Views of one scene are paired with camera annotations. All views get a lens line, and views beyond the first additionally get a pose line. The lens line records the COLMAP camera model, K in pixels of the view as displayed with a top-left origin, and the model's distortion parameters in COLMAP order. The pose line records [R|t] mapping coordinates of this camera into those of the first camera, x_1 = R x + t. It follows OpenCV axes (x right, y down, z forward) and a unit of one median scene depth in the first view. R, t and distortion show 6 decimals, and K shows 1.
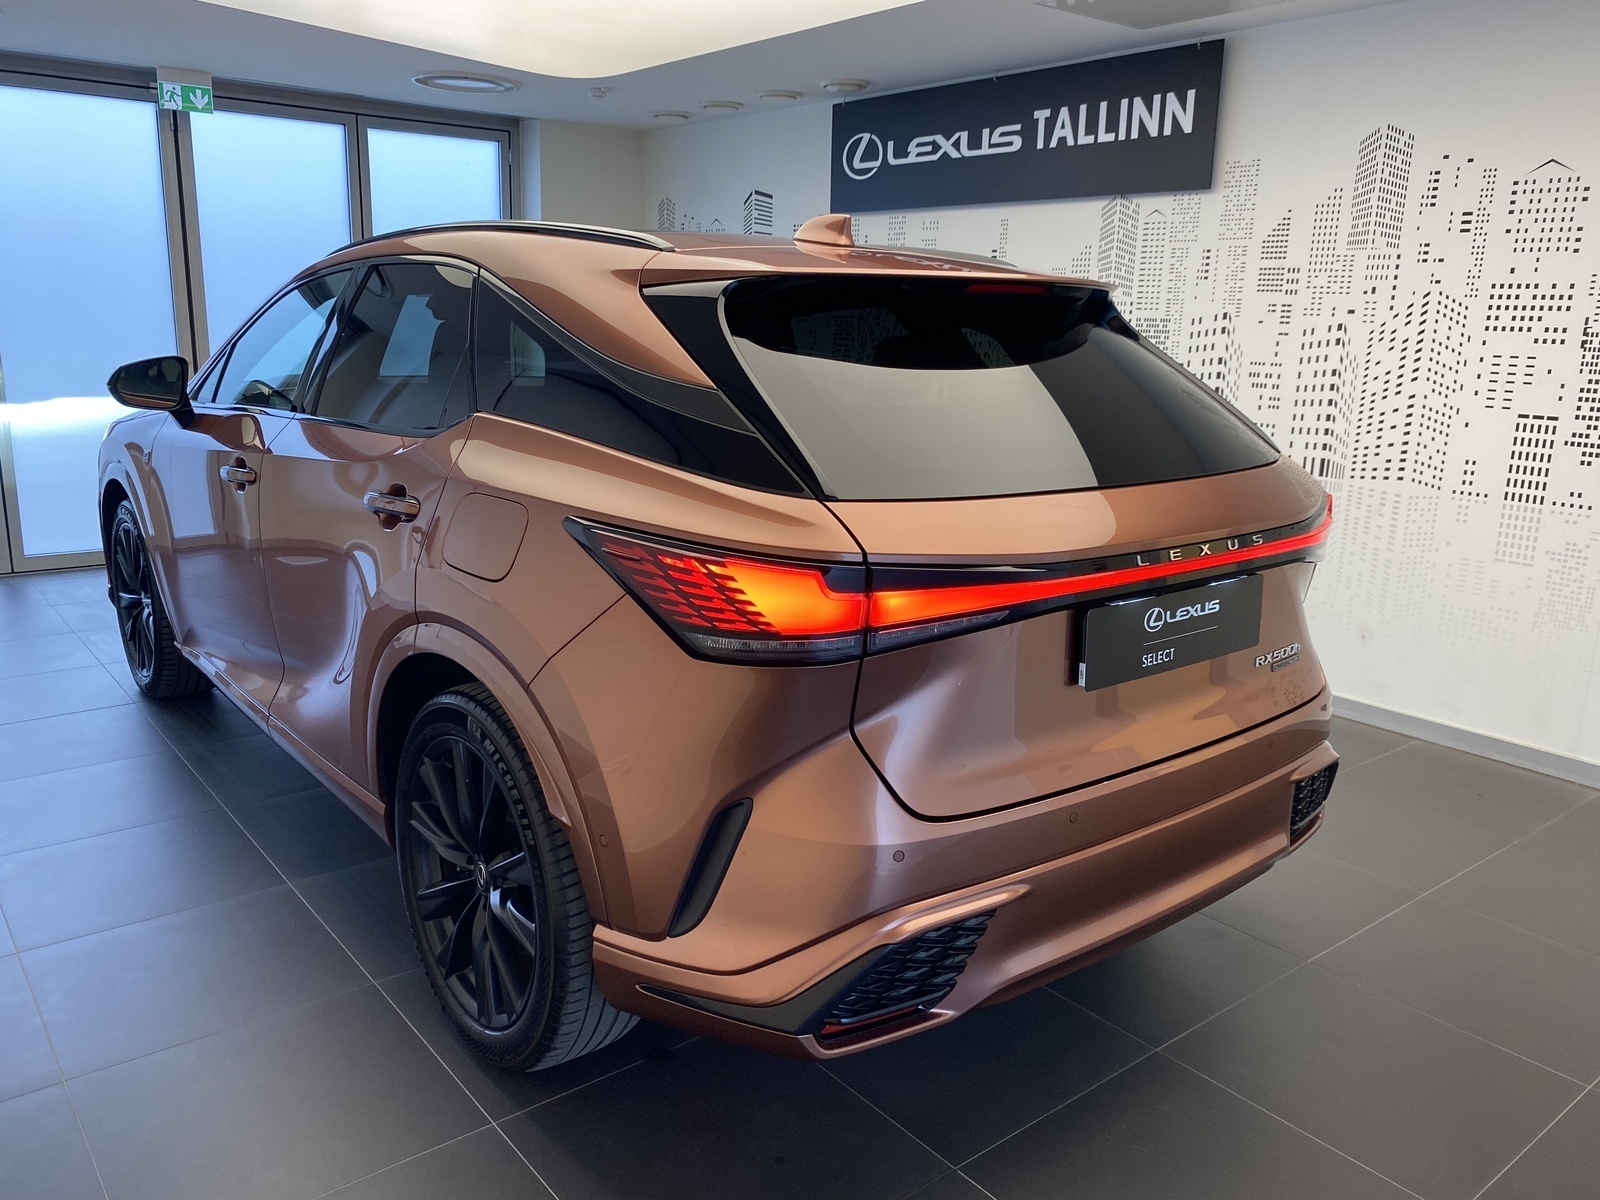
lens RADIAL K [[1255.3, 0, 800.0], [0, 1255.3, 600.0], [0, 0, 1]] dist [0.029381, -0.001244]
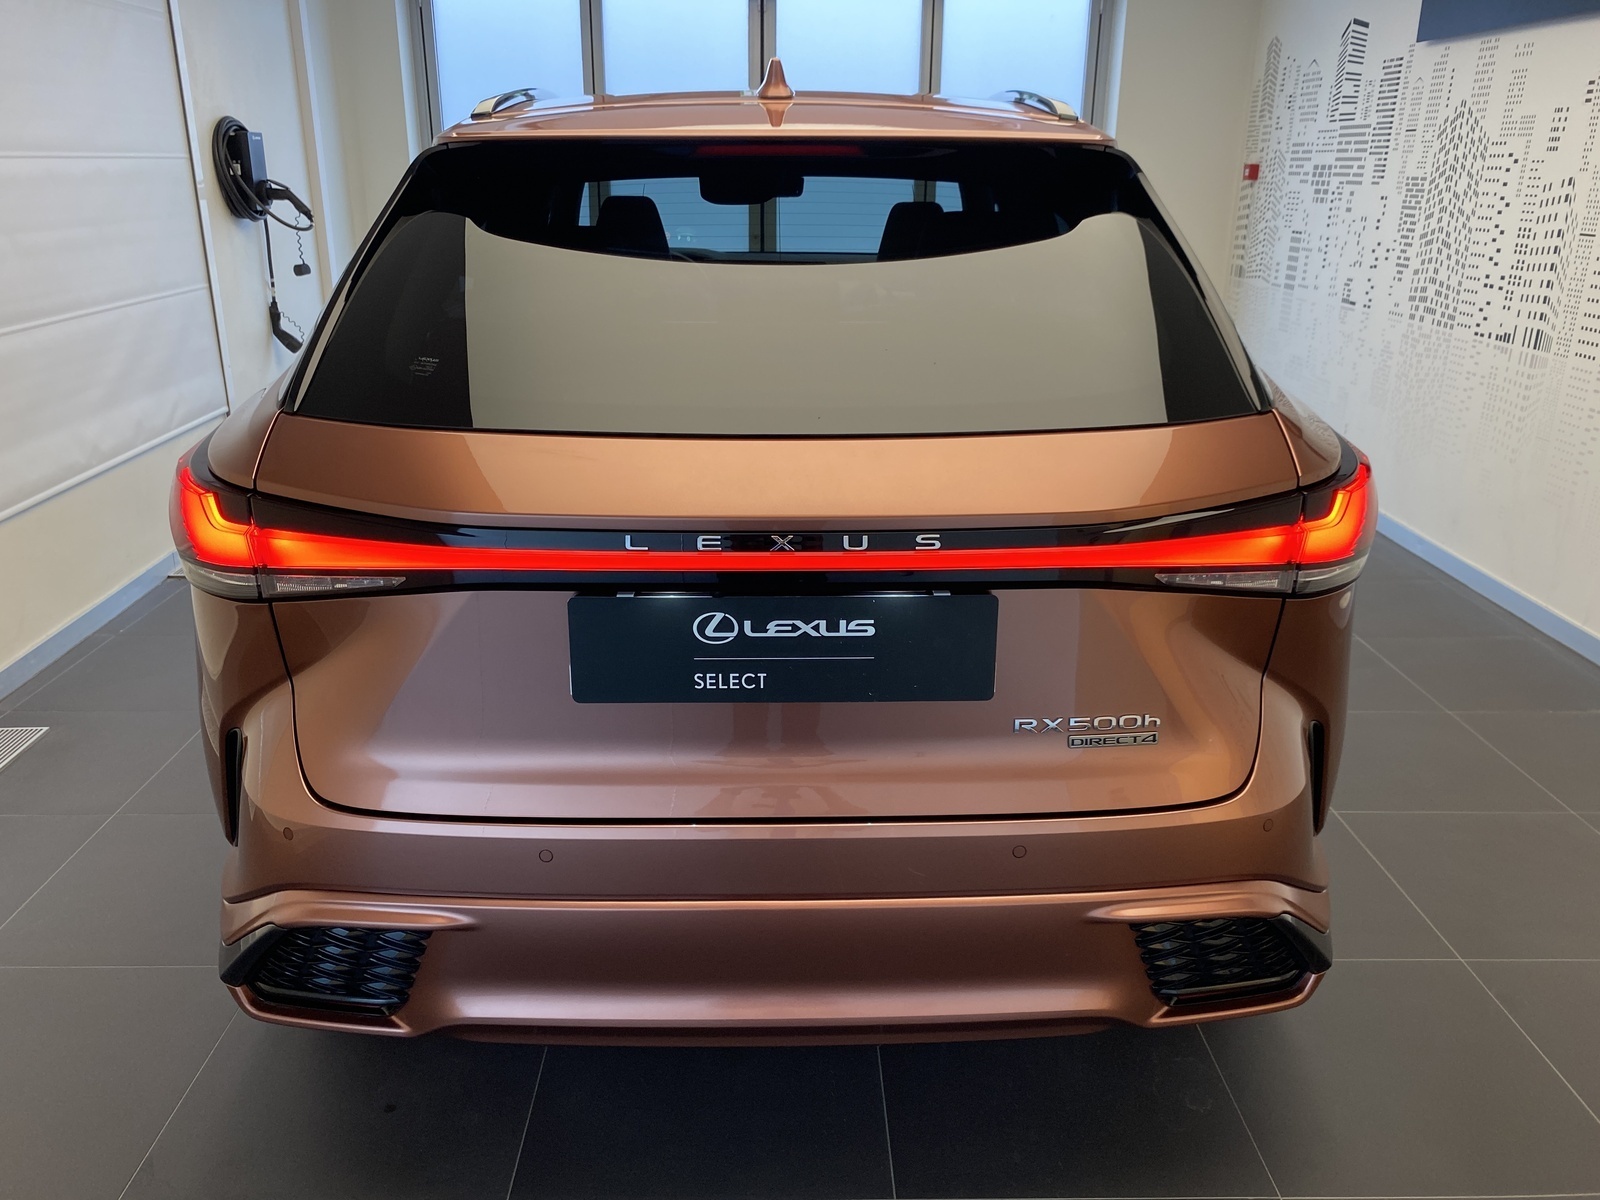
lens RADIAL K [[1214.2, 0, 770.0], [0, 1214.2, 580.9], [0, 0, 1]] dist [0.080174, -0.096724]
pose [[0.778980, 0.182081, -0.600030, 0.674630], [-0.126335, 0.982863, 0.134241, -0.101188], [0.614190, -0.028766, 0.788634, 0.447725]]
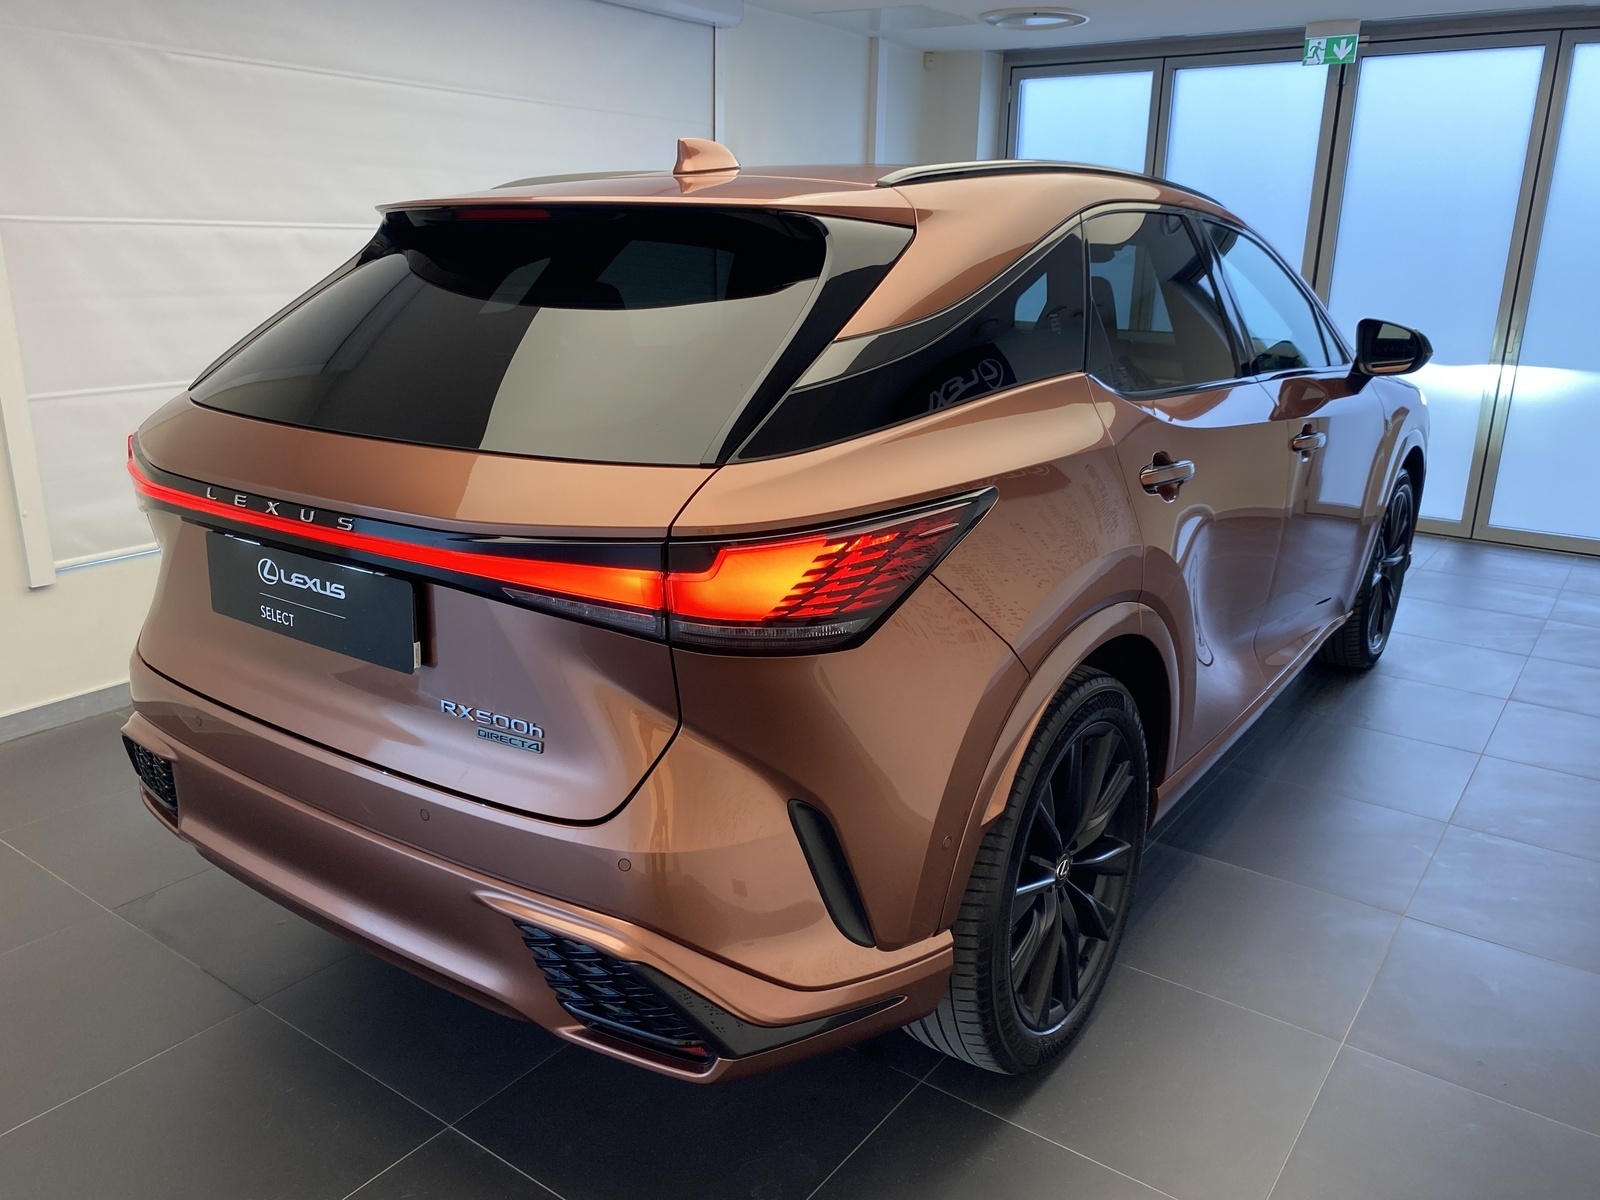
lens RADIAL K [[1214.2, 0, 770.0], [0, 1214.2, 580.9], [0, 0, 1]] dist [0.080174, -0.096724]
pose [[0.247224, 0.239790, -0.938819, 1.149542], [-0.224156, 0.956766, 0.185345, -0.213990], [0.942674, 0.164620, 0.290286, 1.024688]]
